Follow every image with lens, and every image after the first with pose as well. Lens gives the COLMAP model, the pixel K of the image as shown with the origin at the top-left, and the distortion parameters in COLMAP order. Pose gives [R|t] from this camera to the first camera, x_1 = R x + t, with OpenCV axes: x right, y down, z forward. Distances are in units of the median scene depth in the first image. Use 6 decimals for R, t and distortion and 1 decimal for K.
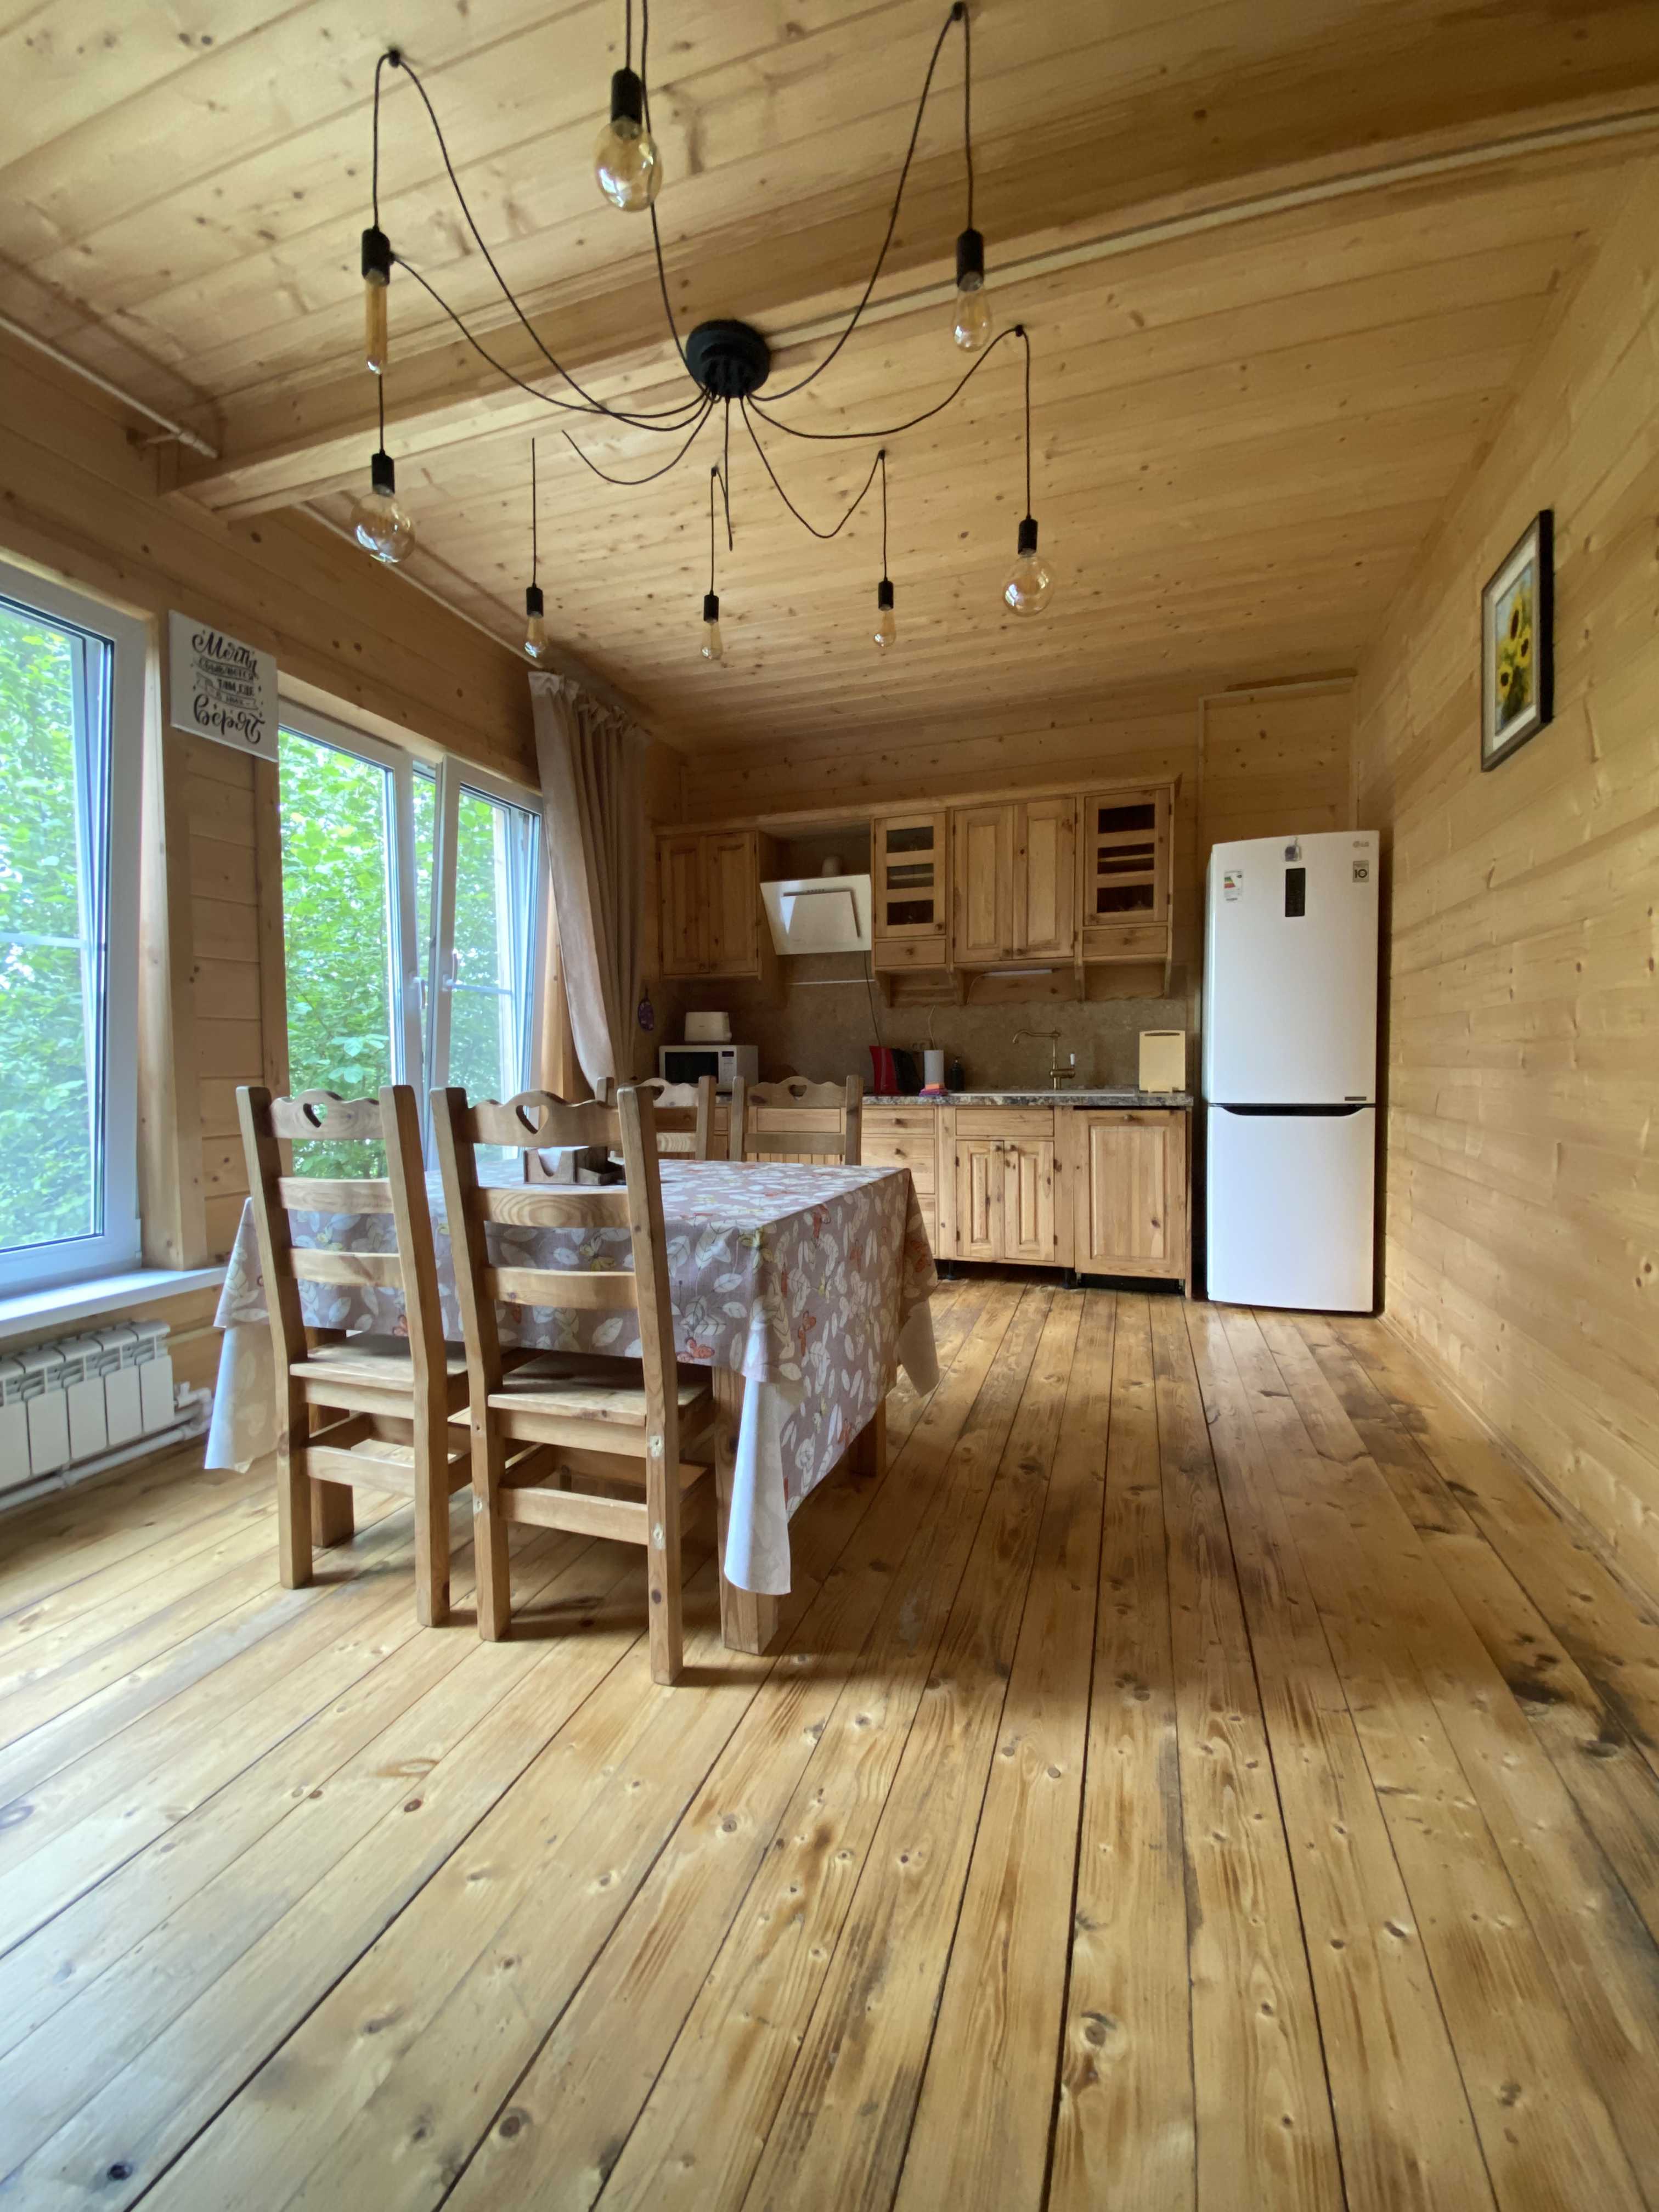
lens RADIAL K [[903.2, 0, 840.1], [0, 903.2, 1107.4], [0, 0, 1]] dist [-0.021759, -0.001255]
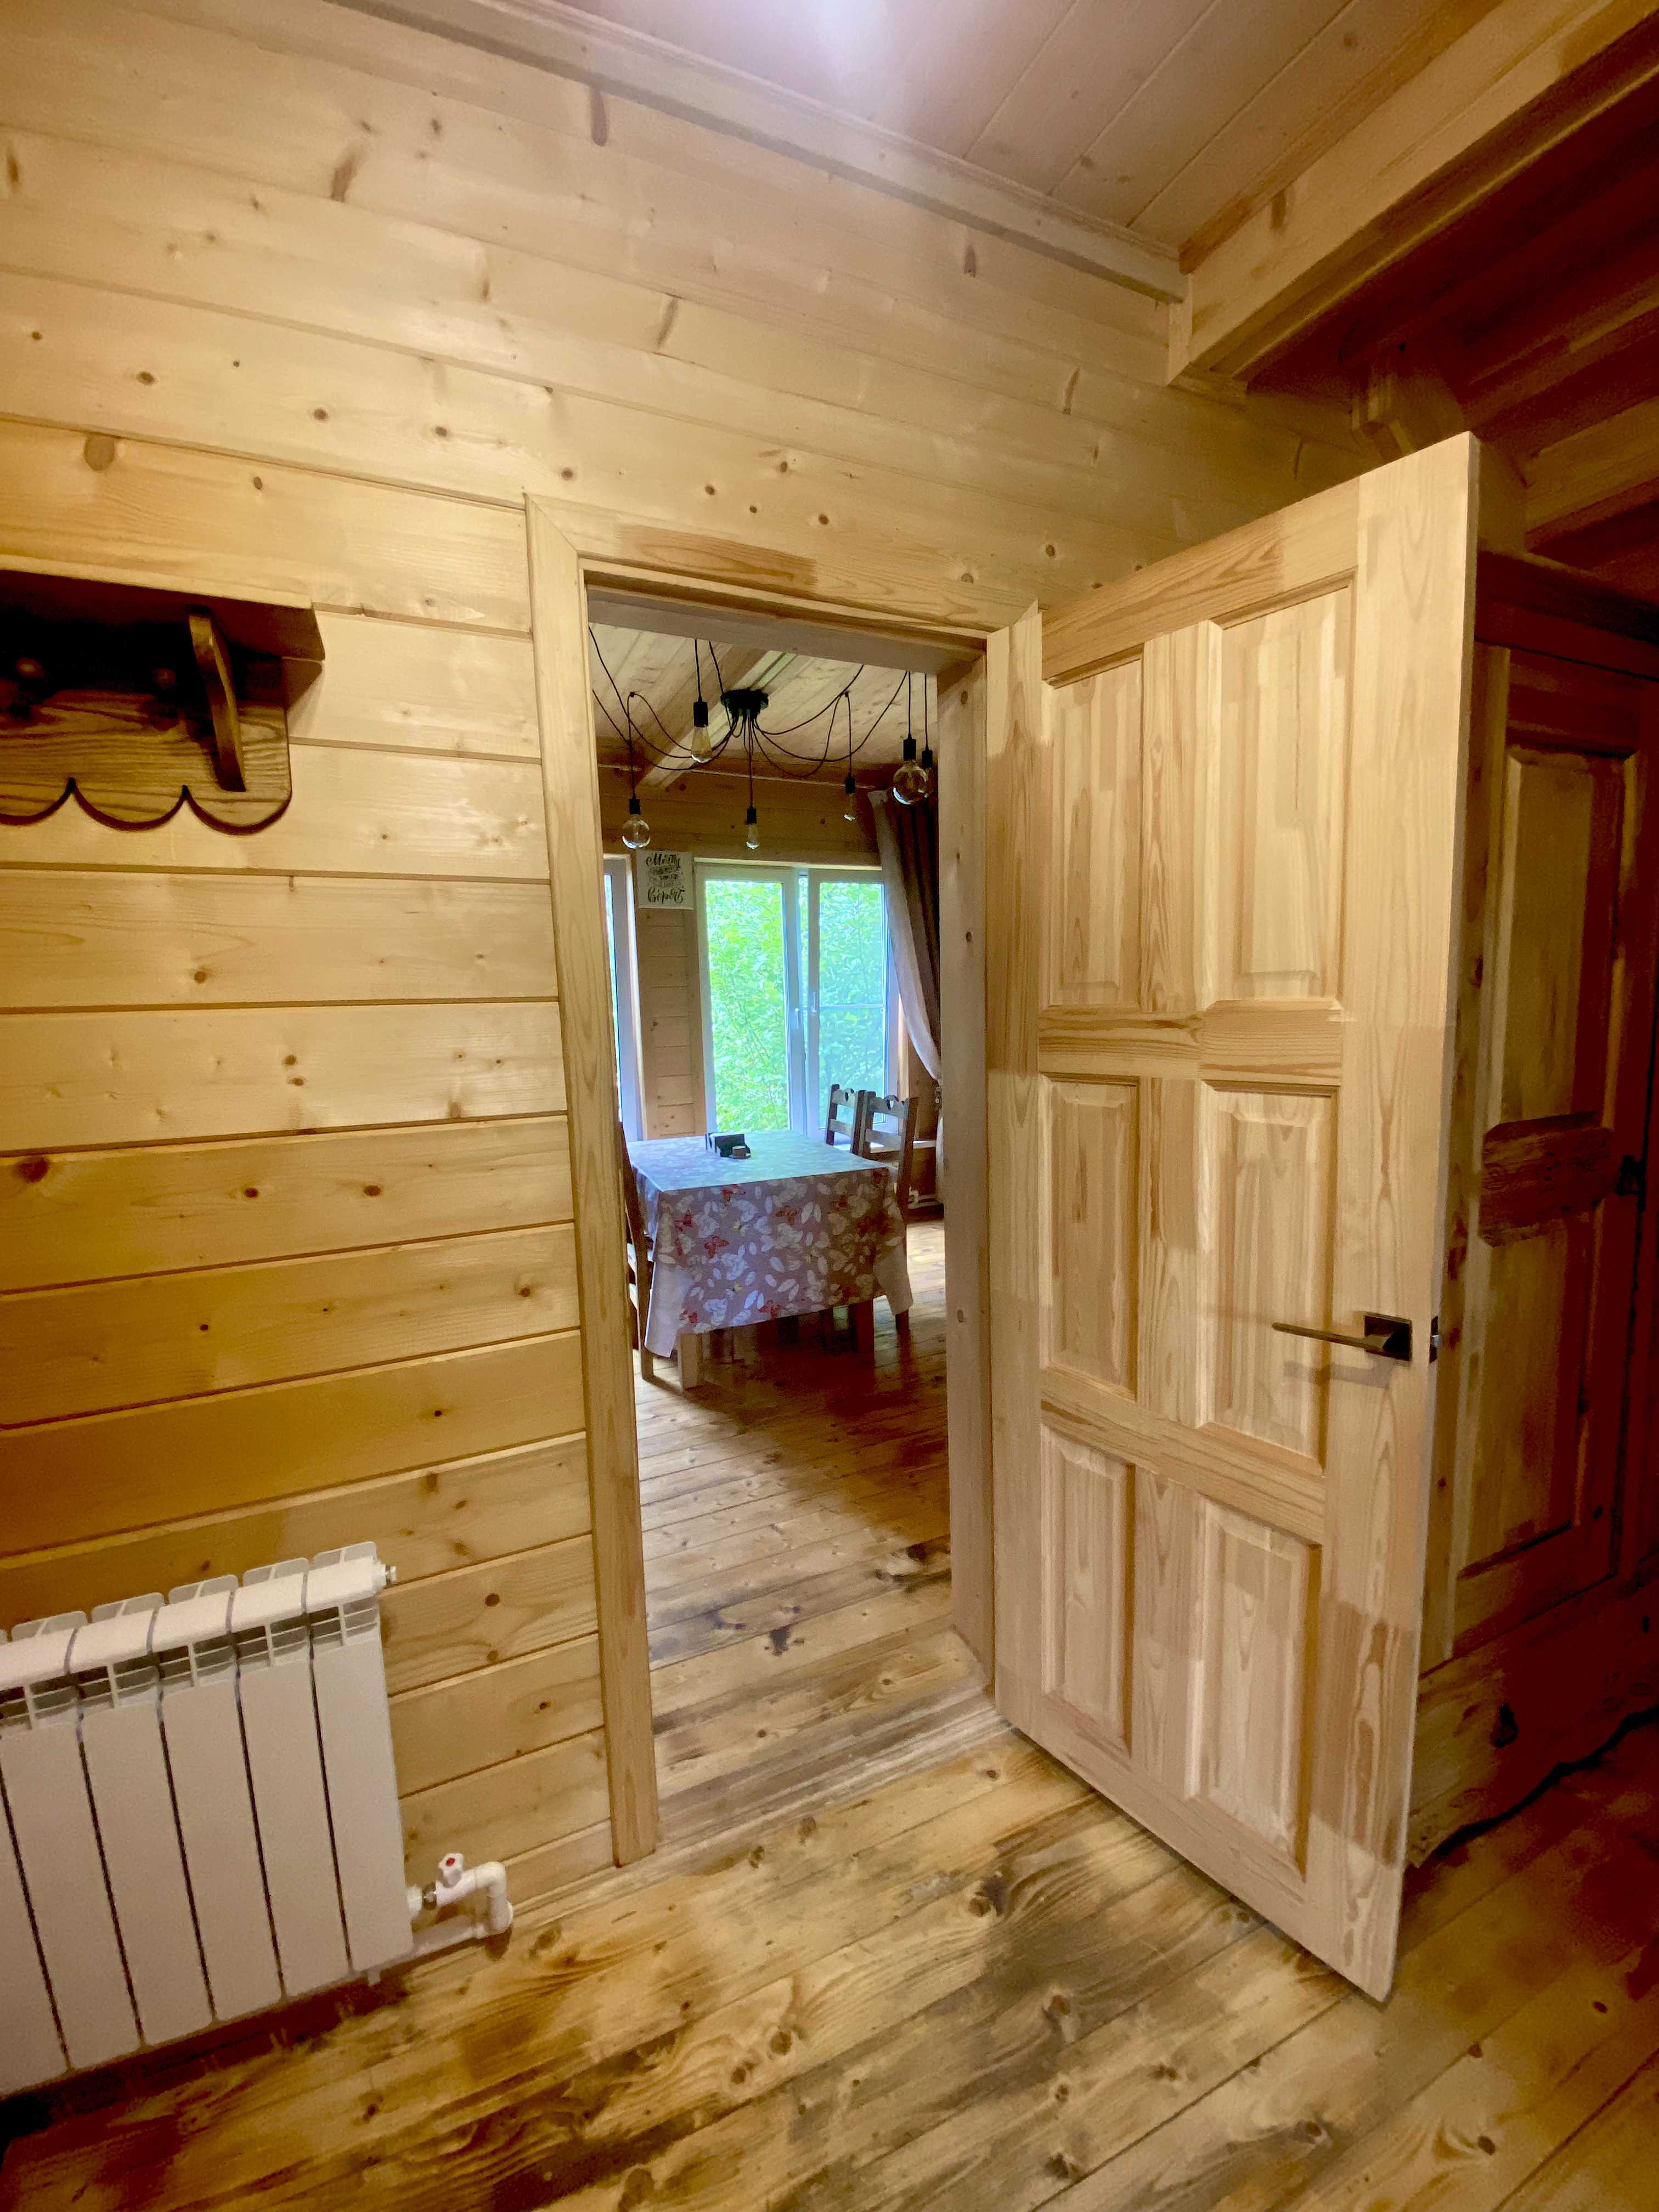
lens RADIAL K [[903.2, 0, 839.1], [0, 903.2, 1106.9], [0, 0, 1]] dist [-0.021759, -0.001255]
pose [[0.674976, 0.075286, -0.733988, 1.806768], [0.000765, 0.994709, 0.102732, -0.302803], [0.737839, -0.069904, 0.671347, -0.136433]]
